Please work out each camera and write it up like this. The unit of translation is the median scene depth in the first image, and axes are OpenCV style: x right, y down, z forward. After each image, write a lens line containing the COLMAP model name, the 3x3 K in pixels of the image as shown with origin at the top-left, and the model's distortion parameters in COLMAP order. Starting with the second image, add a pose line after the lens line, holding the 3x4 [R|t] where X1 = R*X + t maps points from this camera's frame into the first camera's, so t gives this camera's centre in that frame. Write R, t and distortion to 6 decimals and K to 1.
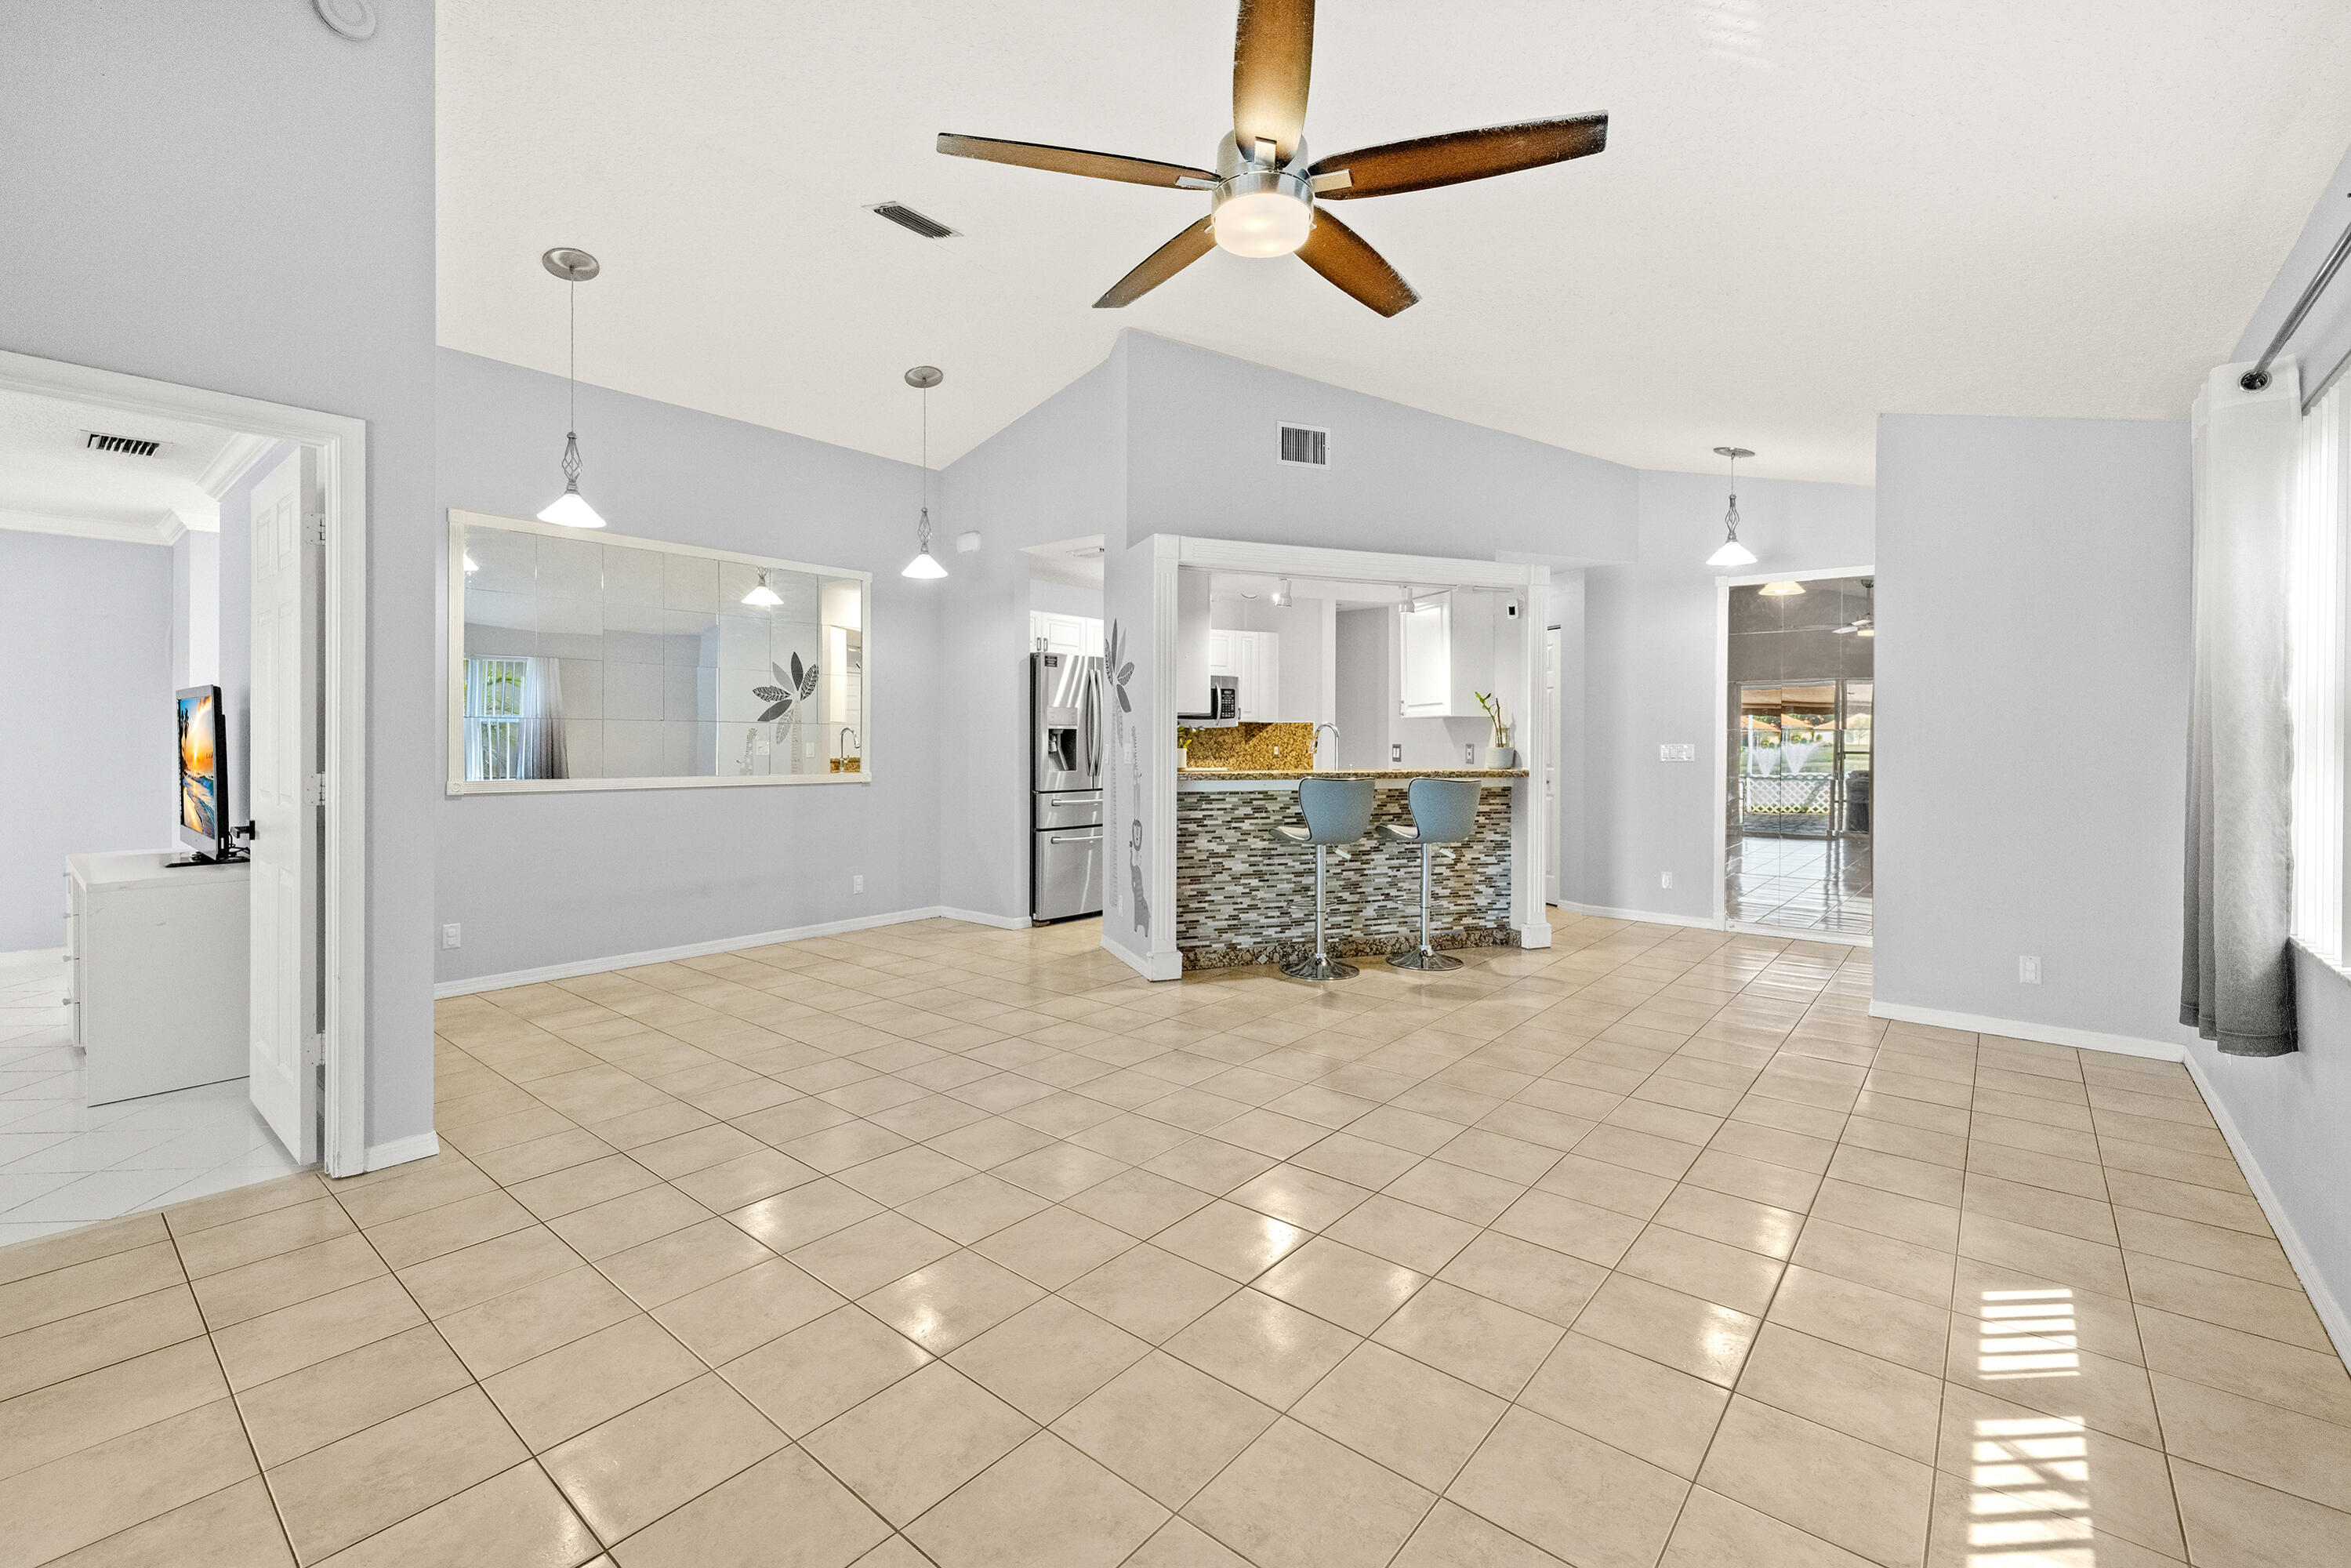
lens RADIAL K [[1004.1, 0, 1172.6], [0, 1004.1, 761.5], [0, 0, 1]] dist [-0.000288, -0.000460]
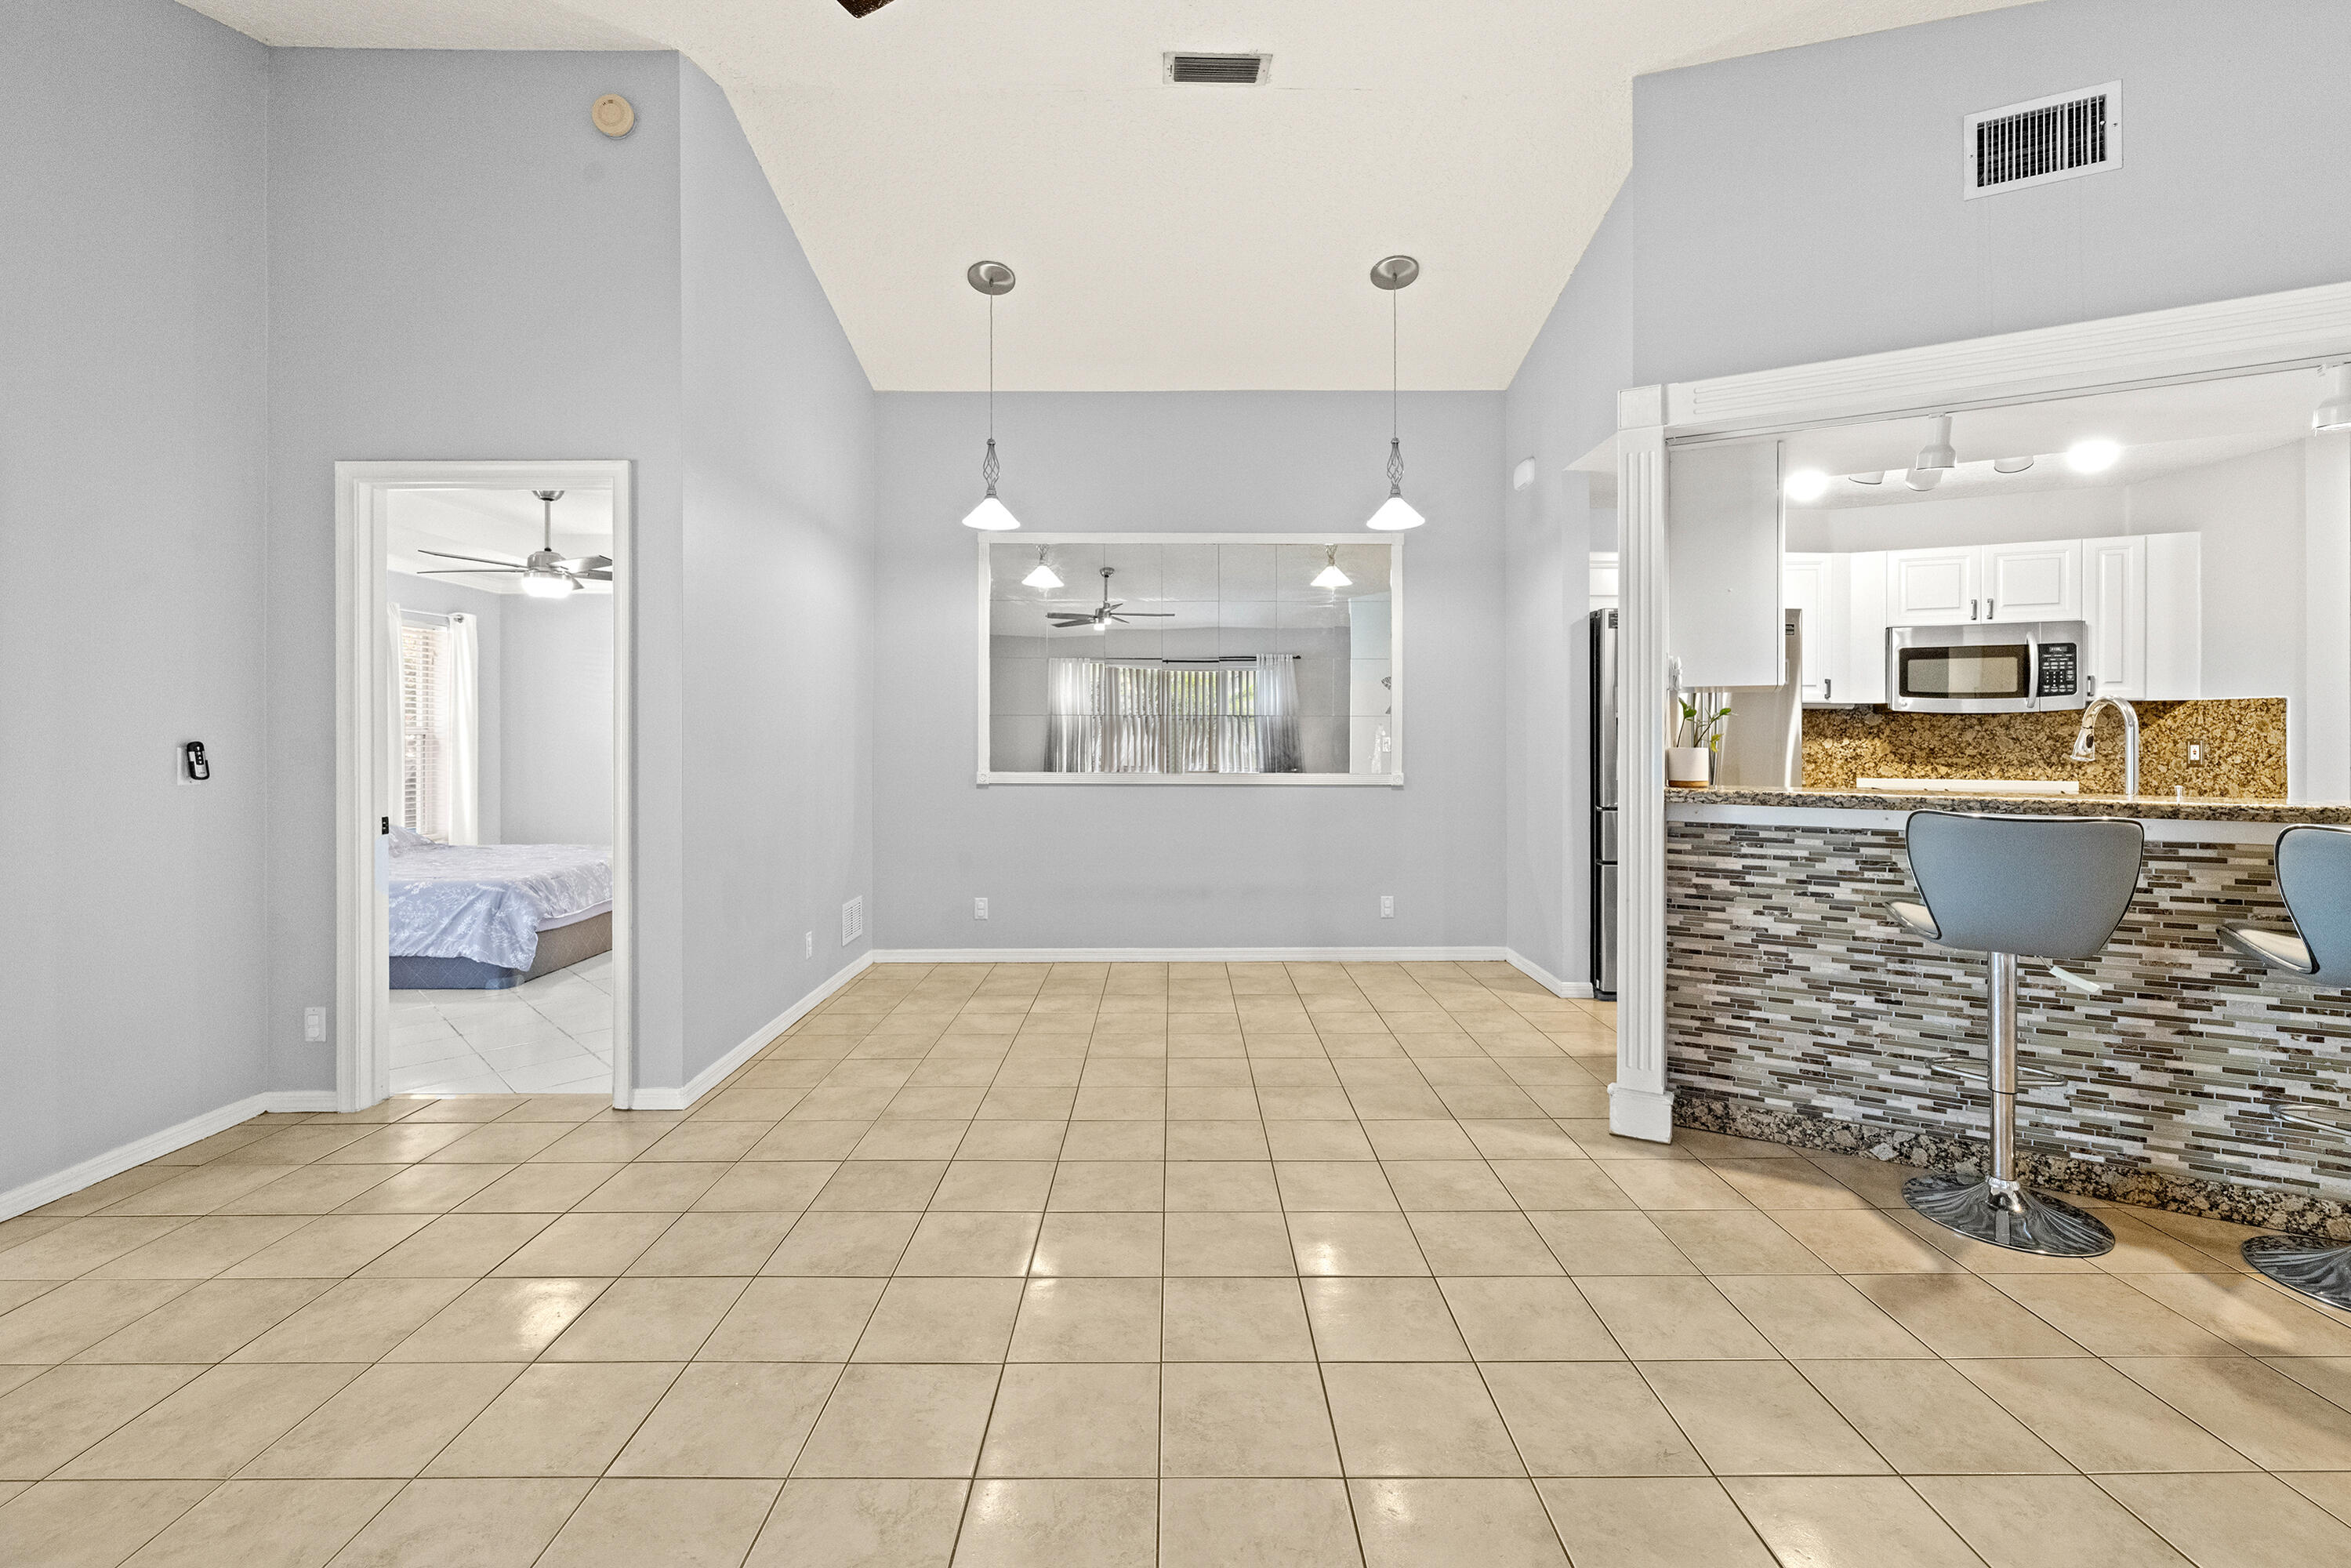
lens RADIAL K [[1004.1, 0, 1165.8], [0, 1004.1, 742.5], [0, 0, 1]] dist [-0.000288, -0.000460]
pose [[0.644612, 0.003378, -0.764502, 0.248197], [-0.014333, 0.999868, -0.007668, -0.006929], [0.764376, 0.015901, 0.644575, 0.375014]]
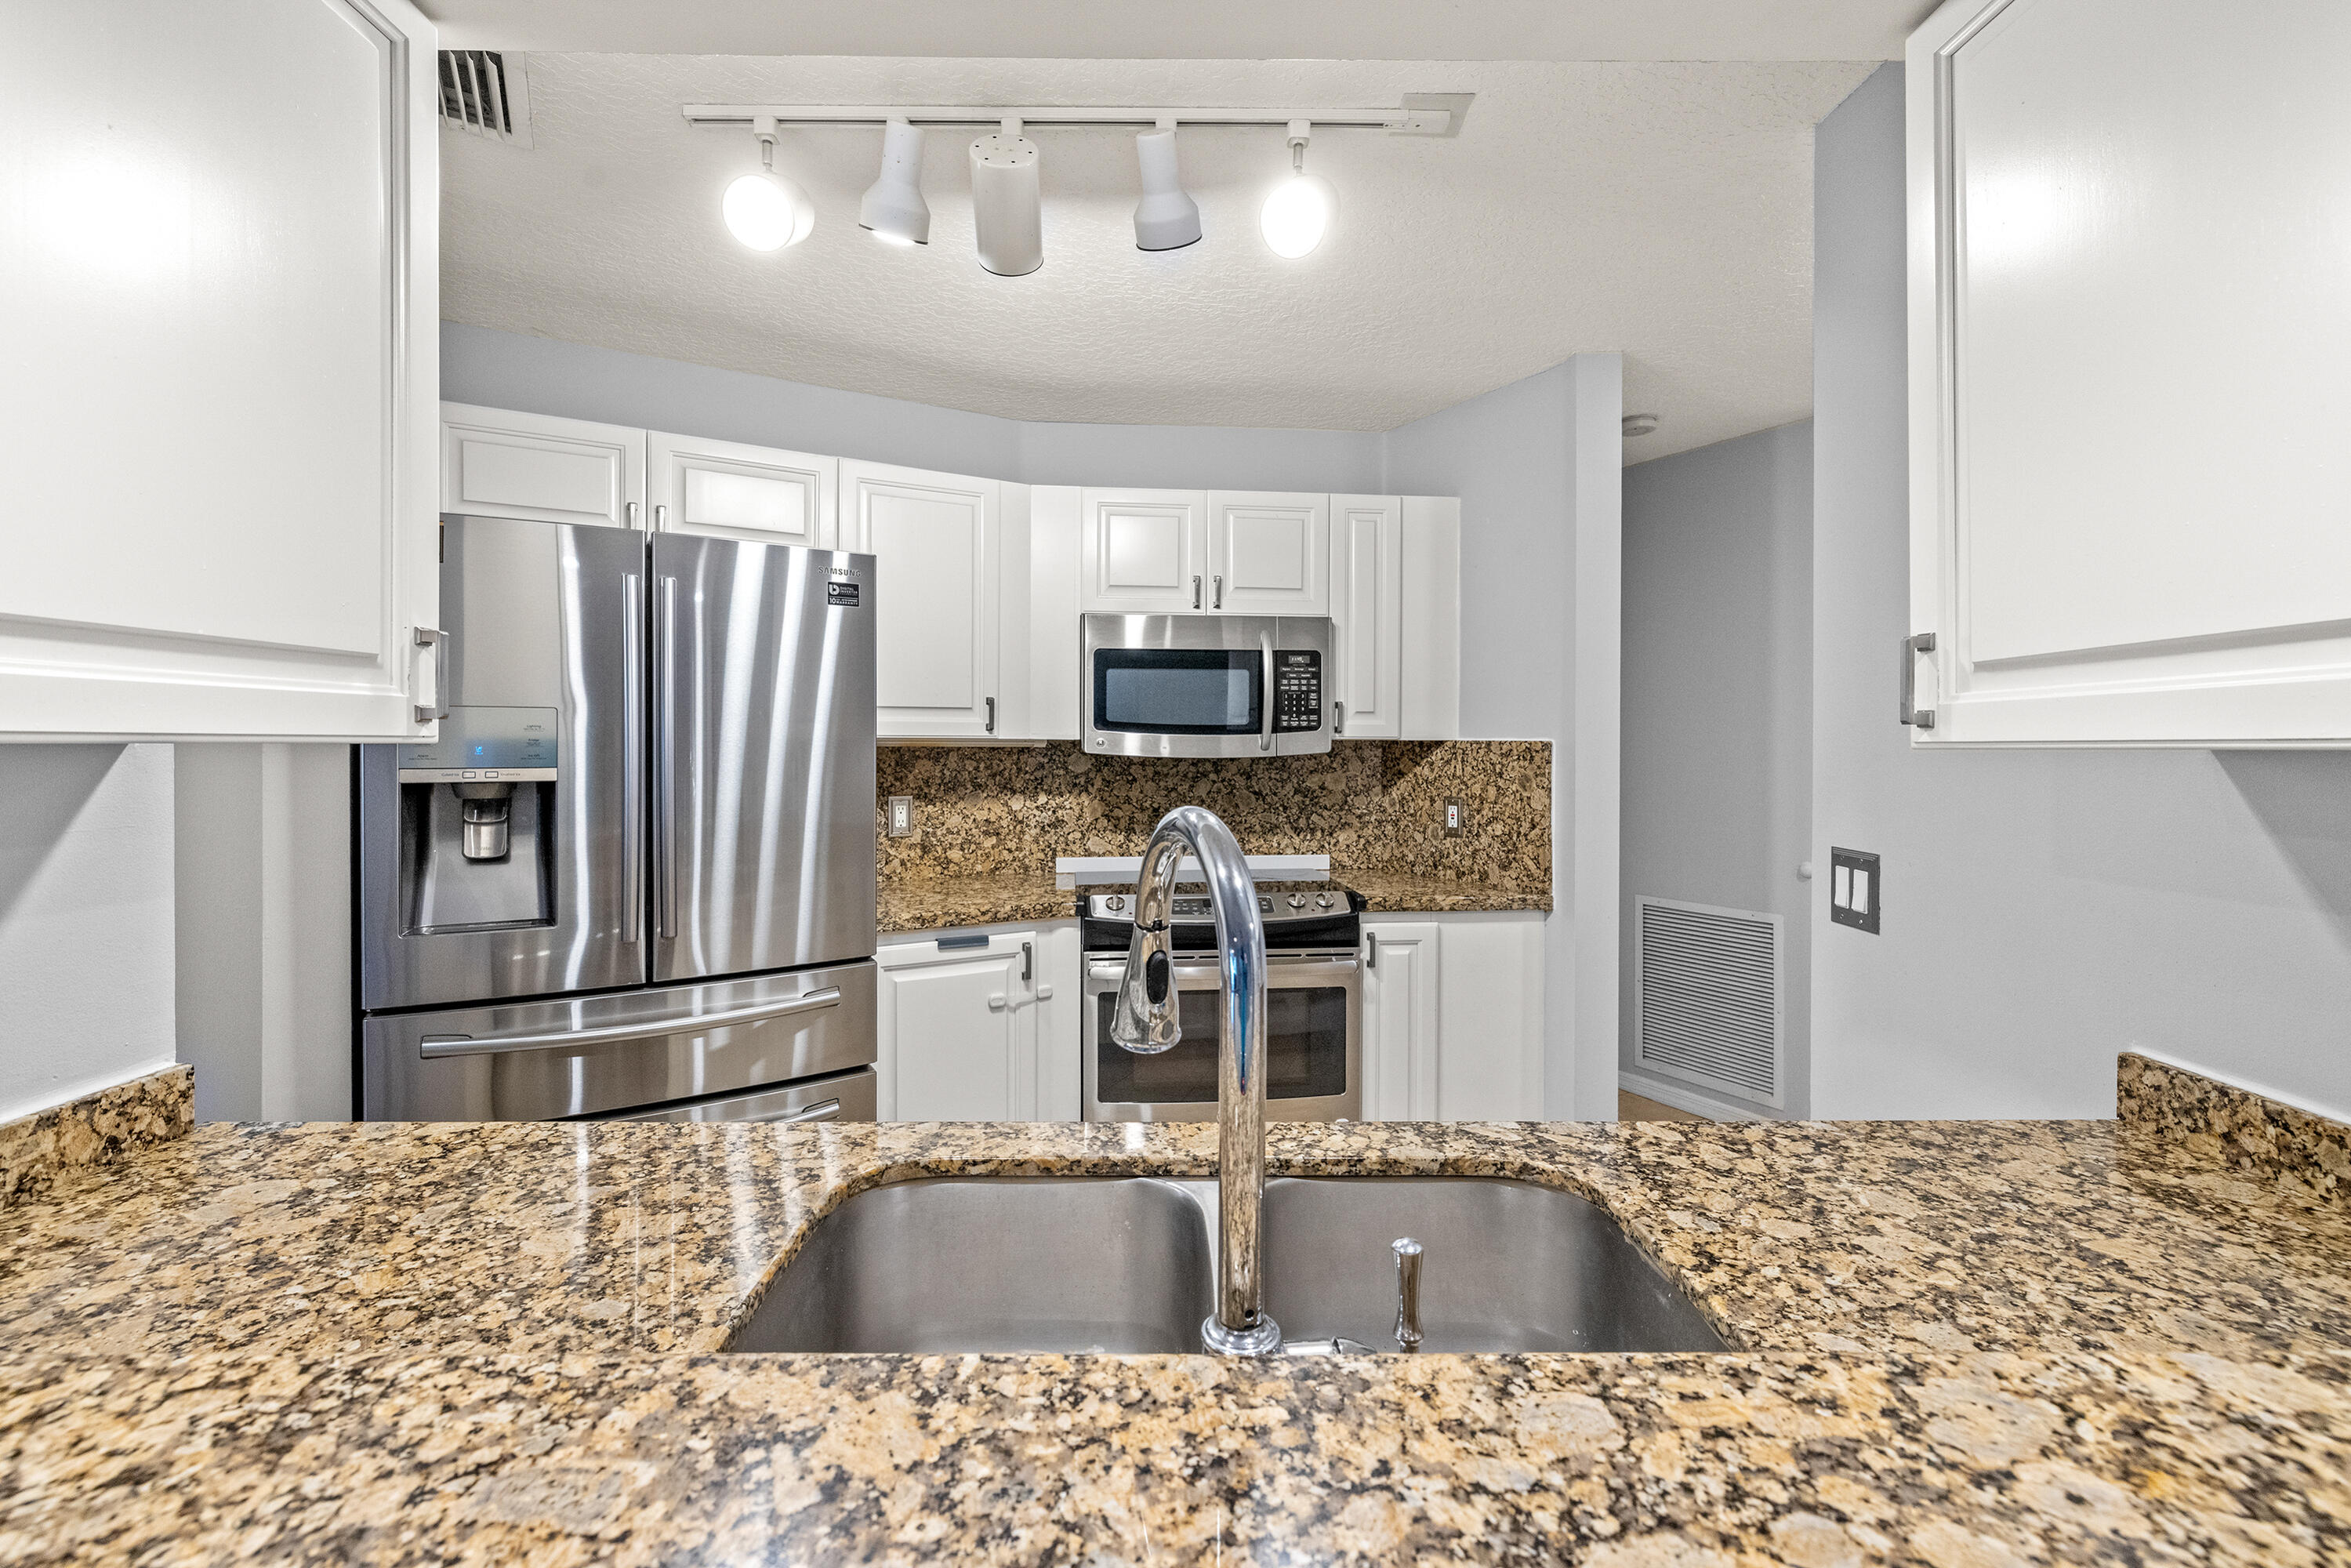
lens RADIAL K [[1004.1, 0, 1163.0], [0, 1004.1, 766.6], [0, 0, 1]] dist [-0.000288, -0.000460]
pose [[0.938304, 0.008476, -0.345708, 0.204974], [-0.007037, 0.999961, 0.005419, -0.047946], [0.345740, -0.002652, 0.938327, 0.969036]]
